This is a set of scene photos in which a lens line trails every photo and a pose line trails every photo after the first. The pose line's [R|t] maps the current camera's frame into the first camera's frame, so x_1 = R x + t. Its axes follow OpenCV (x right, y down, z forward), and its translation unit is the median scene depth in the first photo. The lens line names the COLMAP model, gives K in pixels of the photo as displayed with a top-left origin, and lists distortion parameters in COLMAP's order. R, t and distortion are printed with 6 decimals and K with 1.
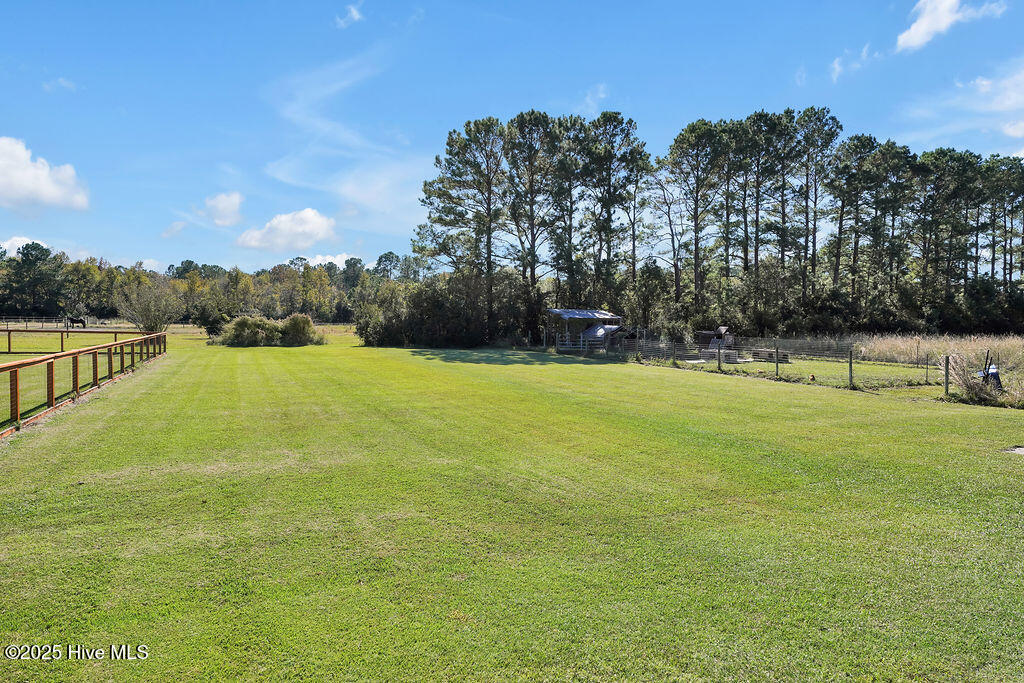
lens RADIAL K [[577.3, 0, 512.0], [0, 577.3, 341.5], [0, 0, 1]] dist [0.039602, -0.001214]
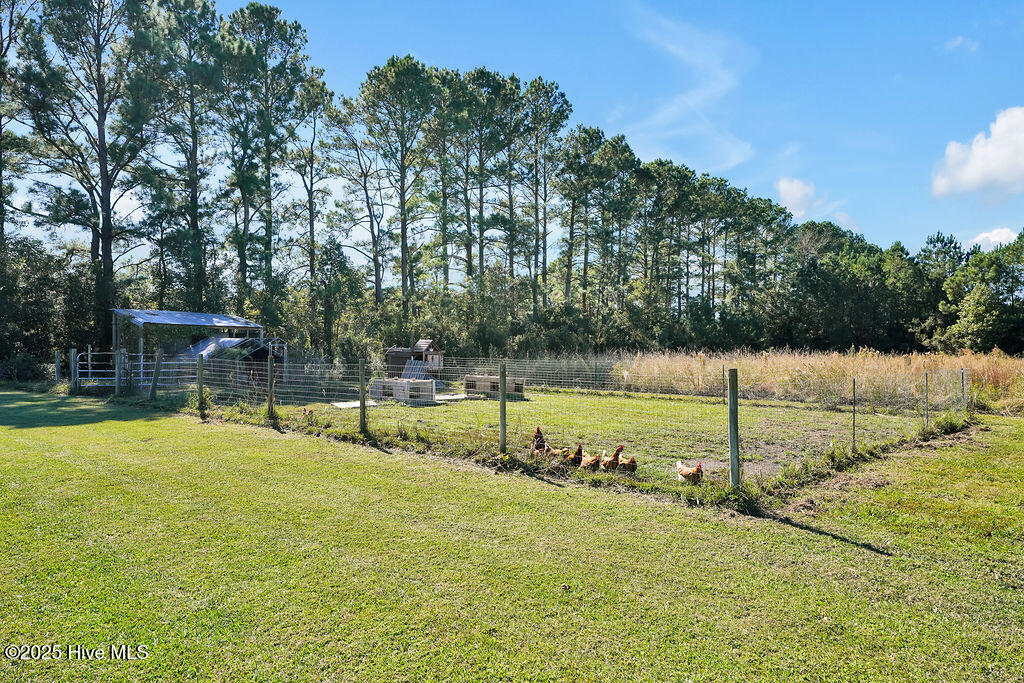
lens RADIAL K [[577.3, 0, 512.0], [0, 577.3, 341.5], [0, 0, 1]] dist [0.039602, -0.001214]
pose [[0.906759, 0.009883, 0.421534, 0.138730], [0.012535, 0.998652, -0.050378, 0.005243], [-0.421464, 0.050965, 0.905412, 0.301382]]
